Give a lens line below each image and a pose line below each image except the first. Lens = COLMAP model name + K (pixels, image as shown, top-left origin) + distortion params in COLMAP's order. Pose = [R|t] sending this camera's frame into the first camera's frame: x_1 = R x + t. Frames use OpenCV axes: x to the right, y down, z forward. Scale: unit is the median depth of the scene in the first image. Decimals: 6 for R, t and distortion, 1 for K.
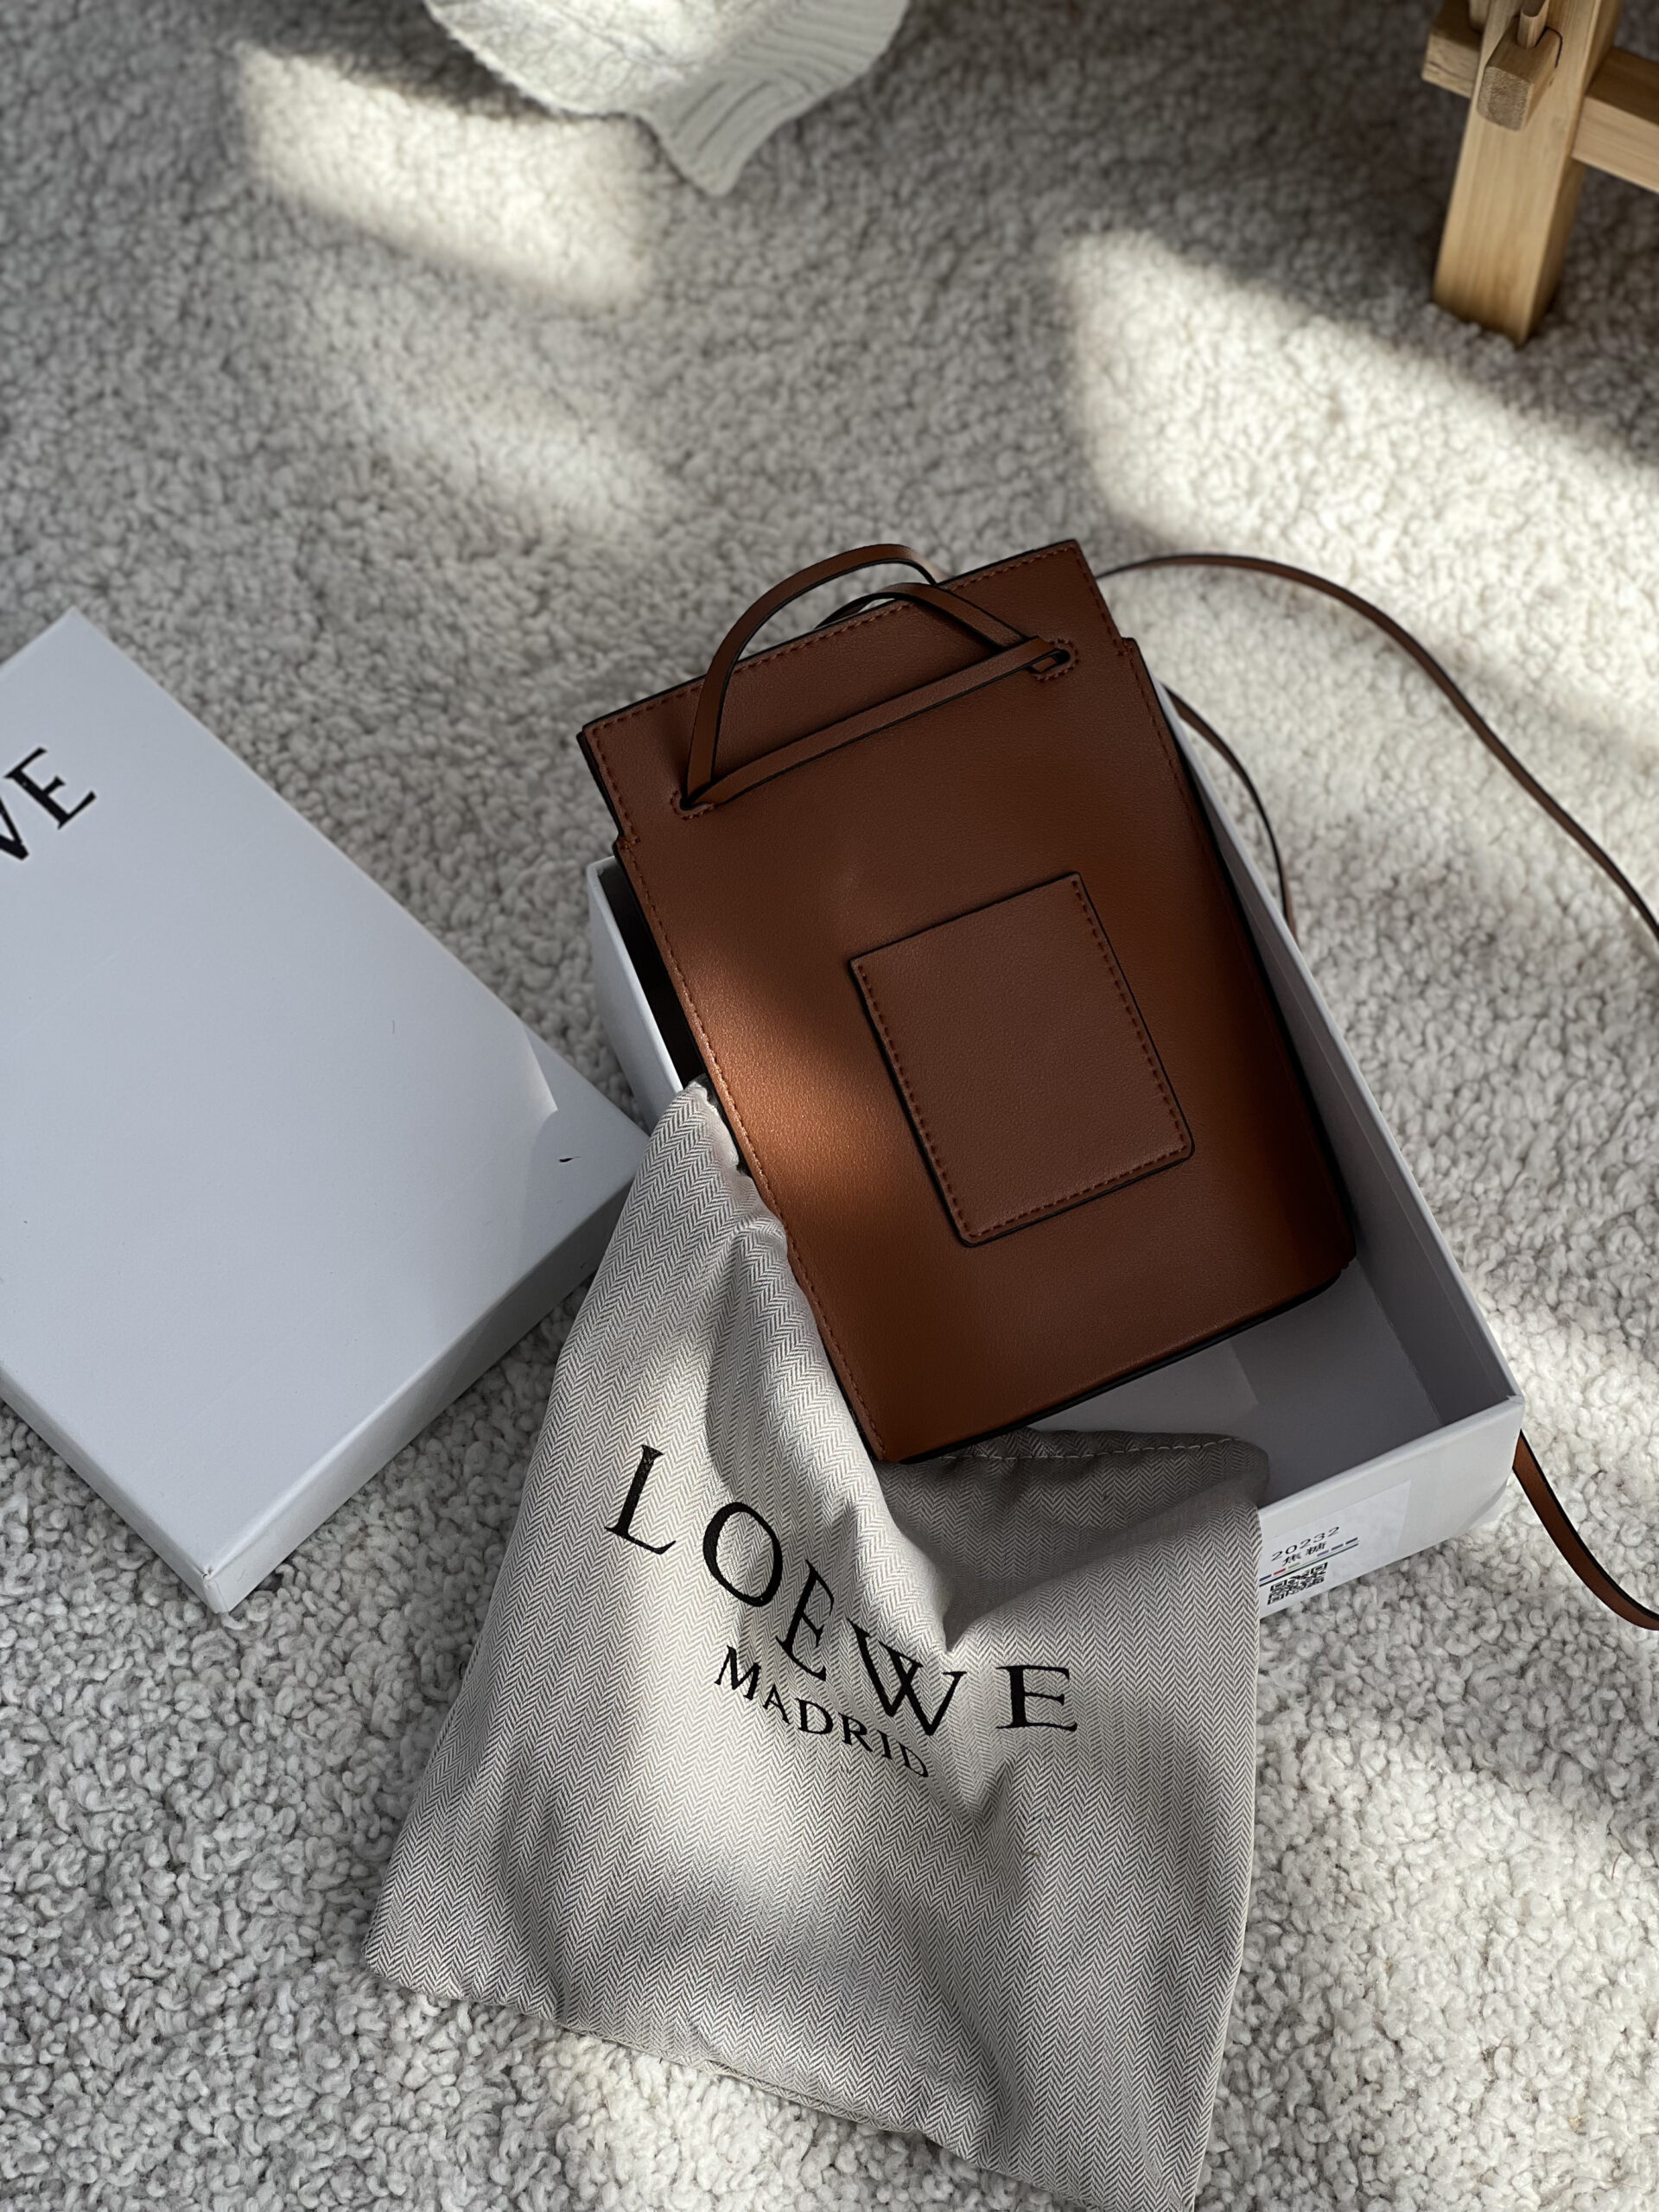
lens RADIAL K [[4970.1, 0, 819.5], [0, 4970.1, 1171.3], [0, 0, 1]] dist [-0.309374, 9.094693]
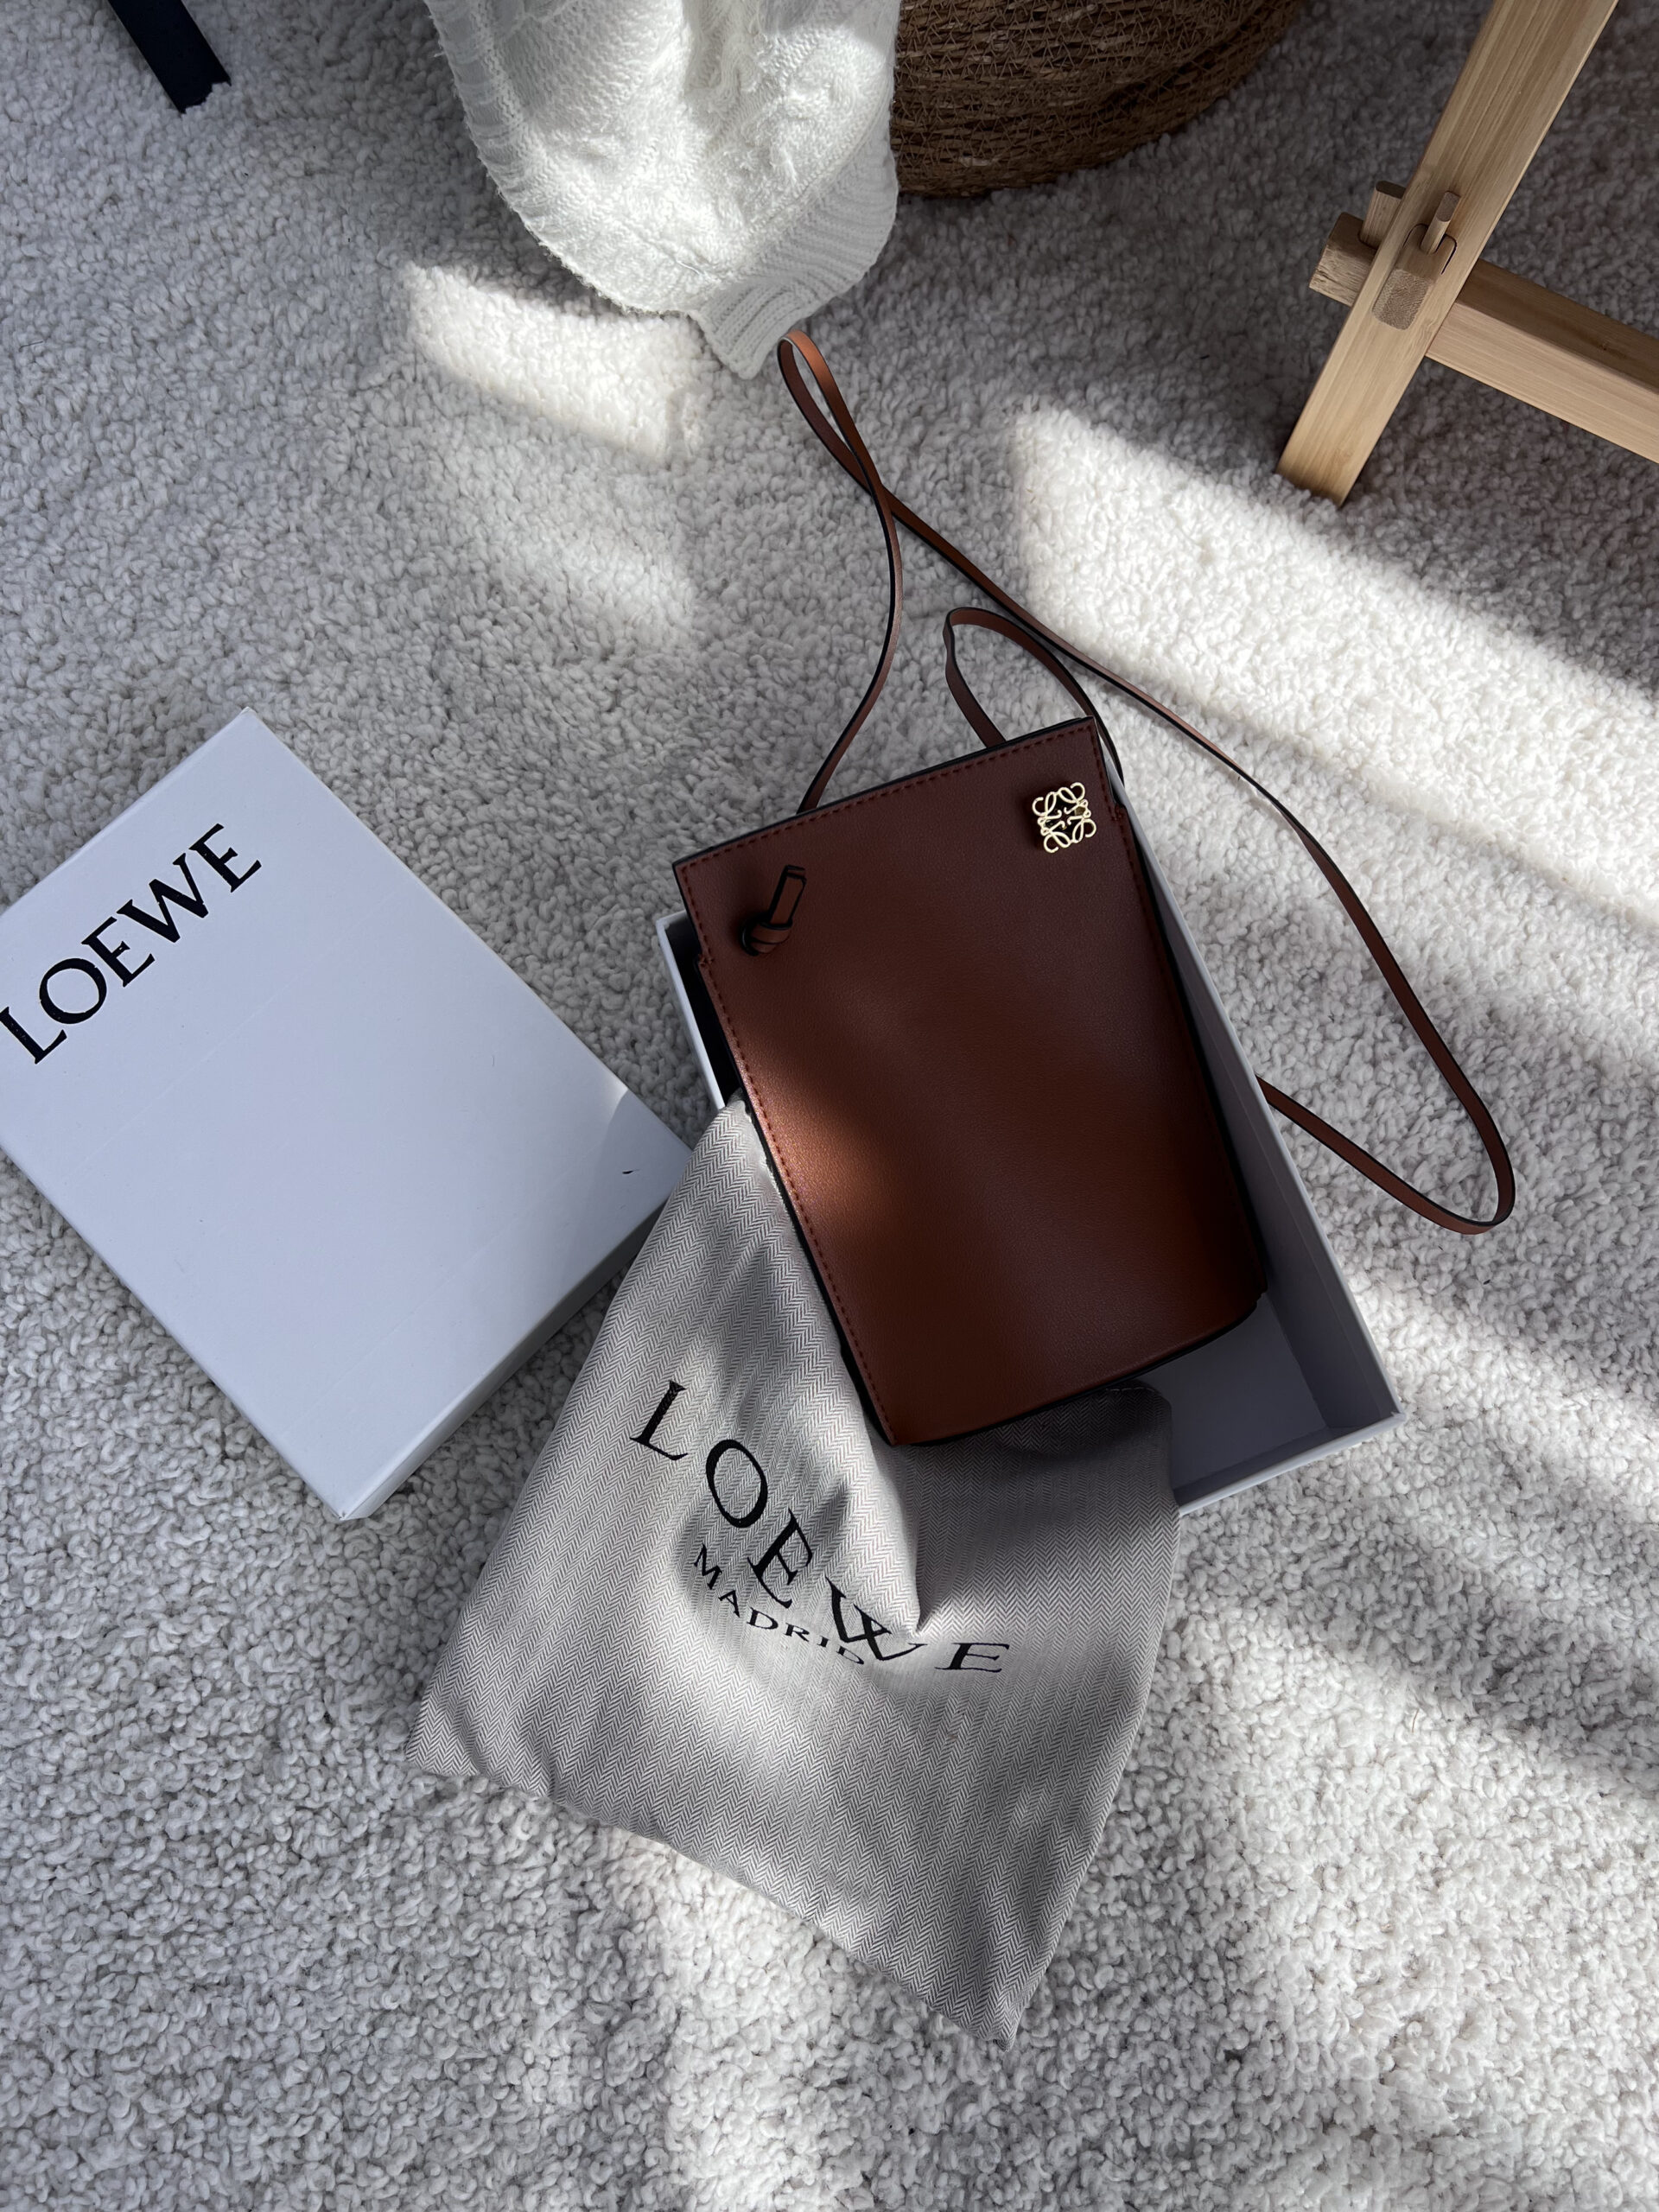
lens RADIAL K [[1567.4, 0, 829.5], [0, 1567.4, 1106.0], [0, 0, 1]] dist [0.047724, 0.000972]
pose [[0.999783, 0.006312, 0.019830, -0.006256], [-0.010427, 0.976588, 0.214865, -0.105871], [-0.018010, -0.215025, 0.976442, 0.594240]]
